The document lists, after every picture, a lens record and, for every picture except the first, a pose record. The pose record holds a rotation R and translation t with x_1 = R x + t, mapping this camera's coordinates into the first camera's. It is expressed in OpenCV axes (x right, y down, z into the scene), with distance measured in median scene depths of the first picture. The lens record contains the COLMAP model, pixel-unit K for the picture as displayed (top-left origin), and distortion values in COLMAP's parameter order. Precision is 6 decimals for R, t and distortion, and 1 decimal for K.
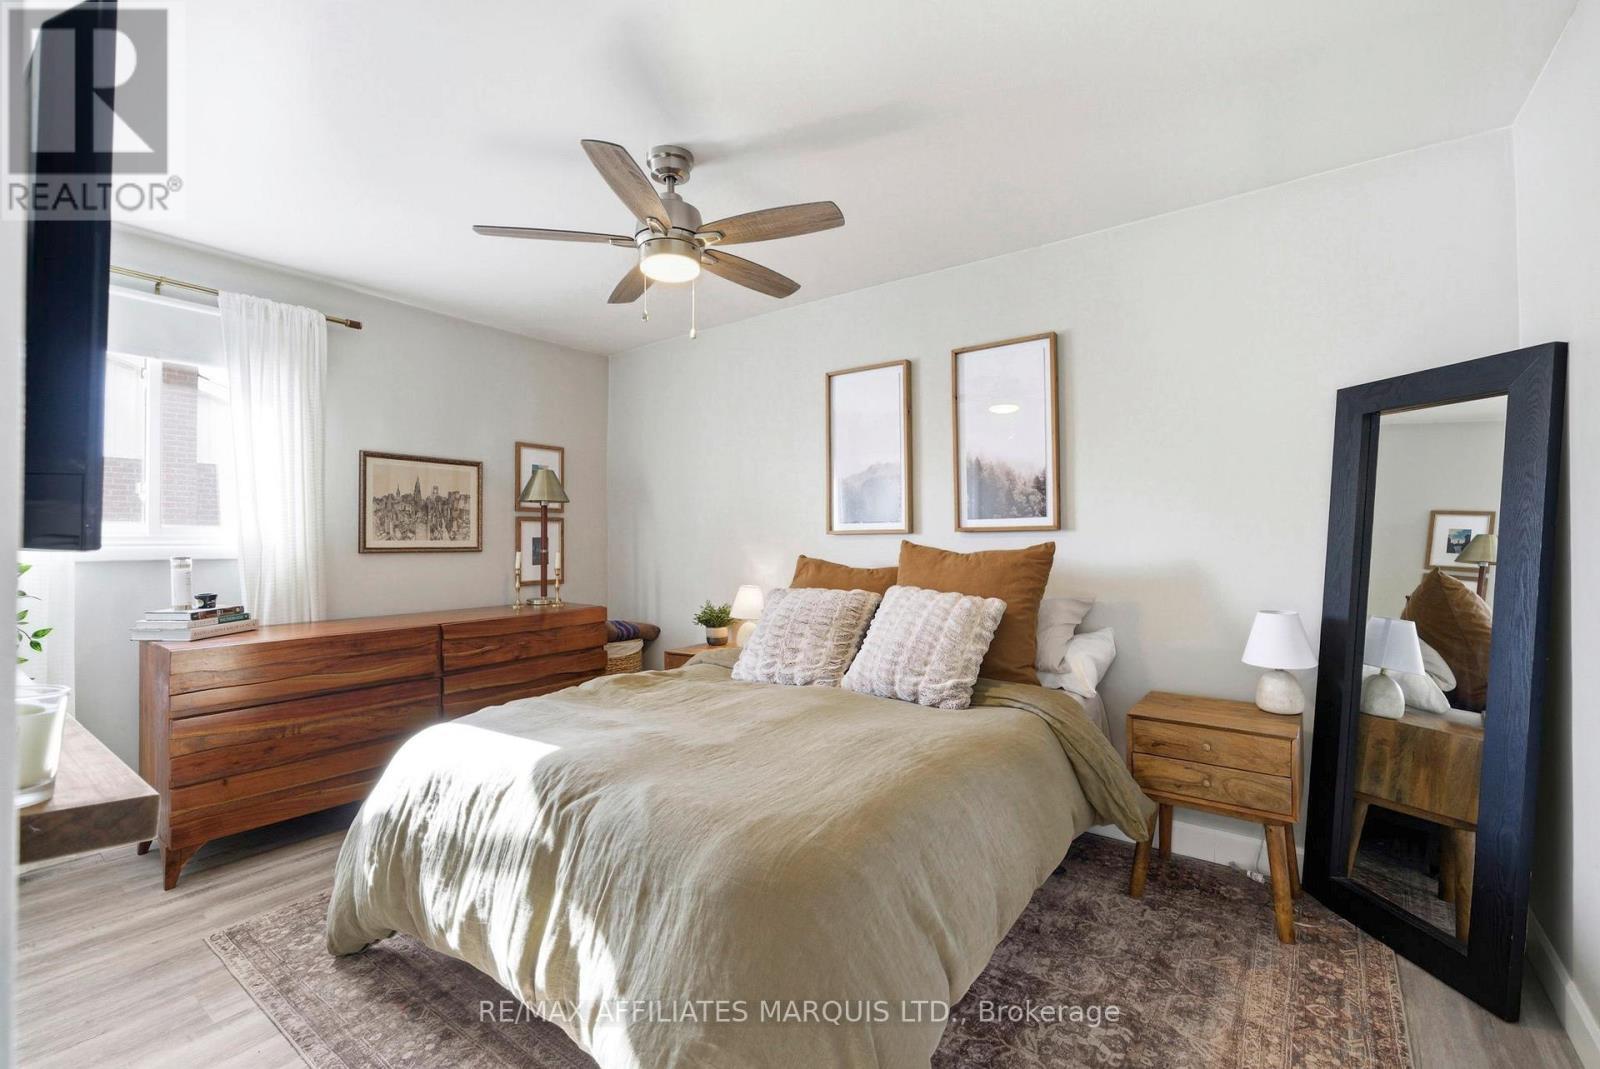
lens RADIAL K [[714.4, 0, 801.9], [0, 714.4, 541.5], [0, 0, 1]] dist [0.011159, 0.001931]
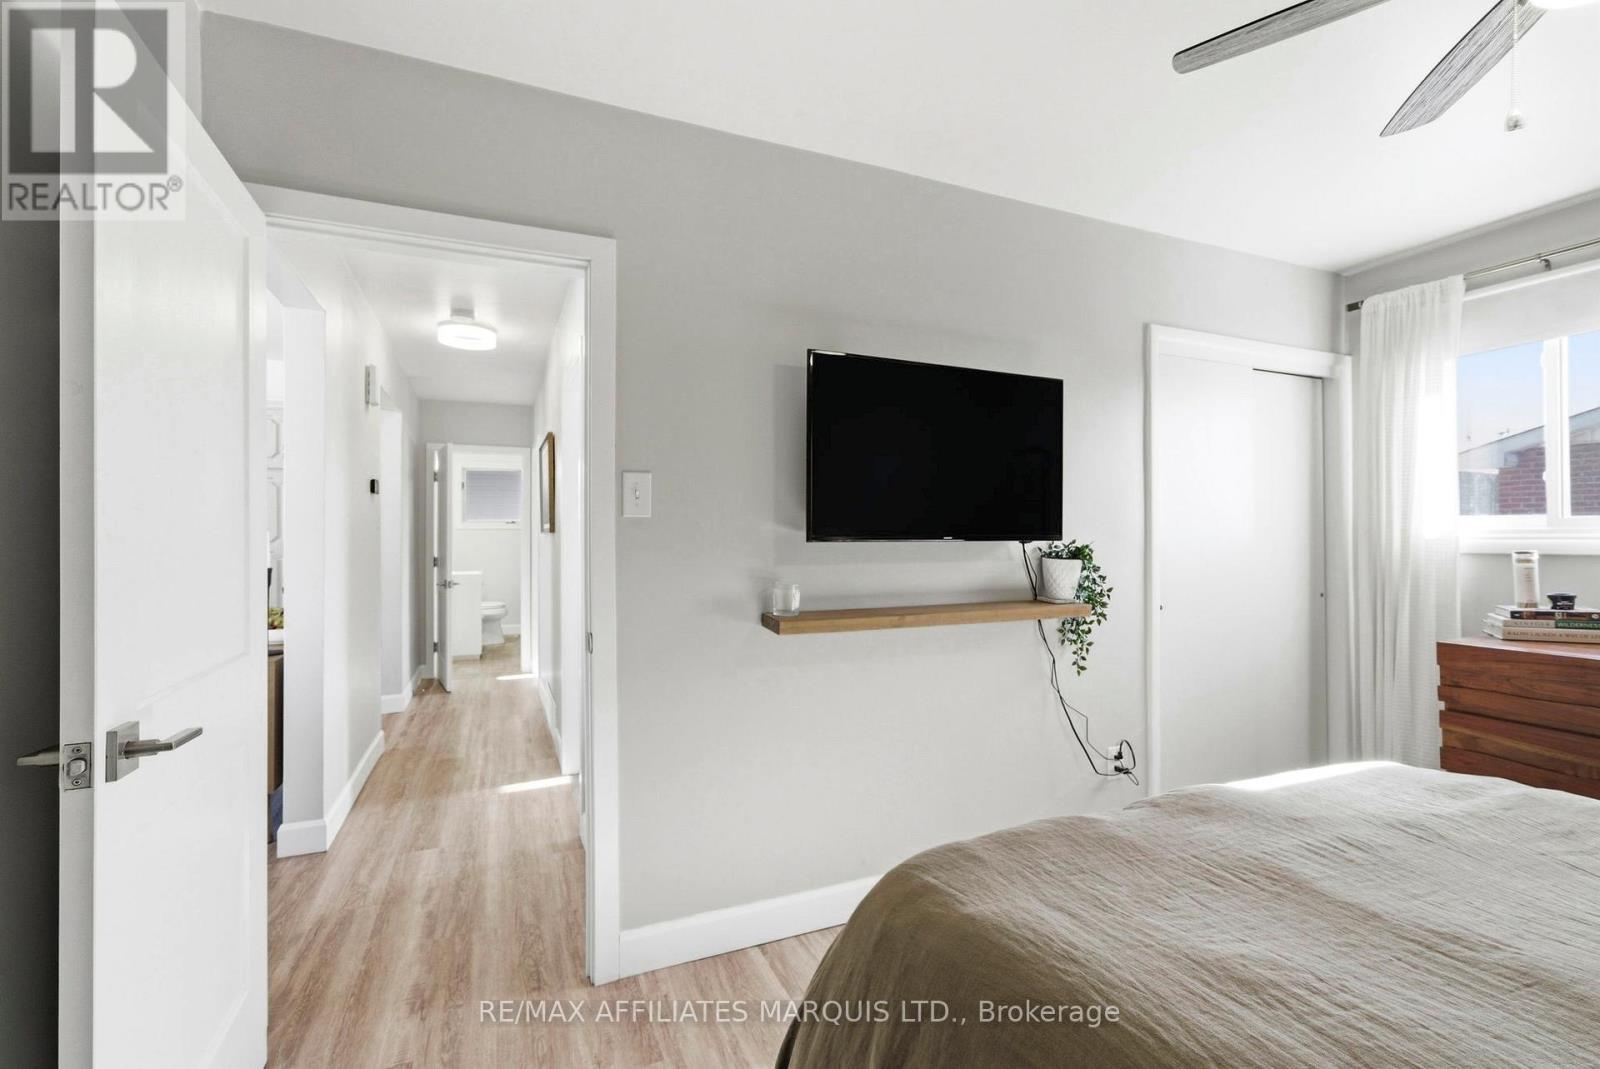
lens RADIAL K [[714.4, 0, 803.3], [0, 714.4, 532.6], [0, 0, 1]] dist [0.011159, 0.001931]
pose [[-0.497712, -0.003316, -0.867336, 0.421198], [0.010253, 0.999900, -0.009706, -0.003440], [0.867282, -0.013724, -0.497629, 0.649281]]
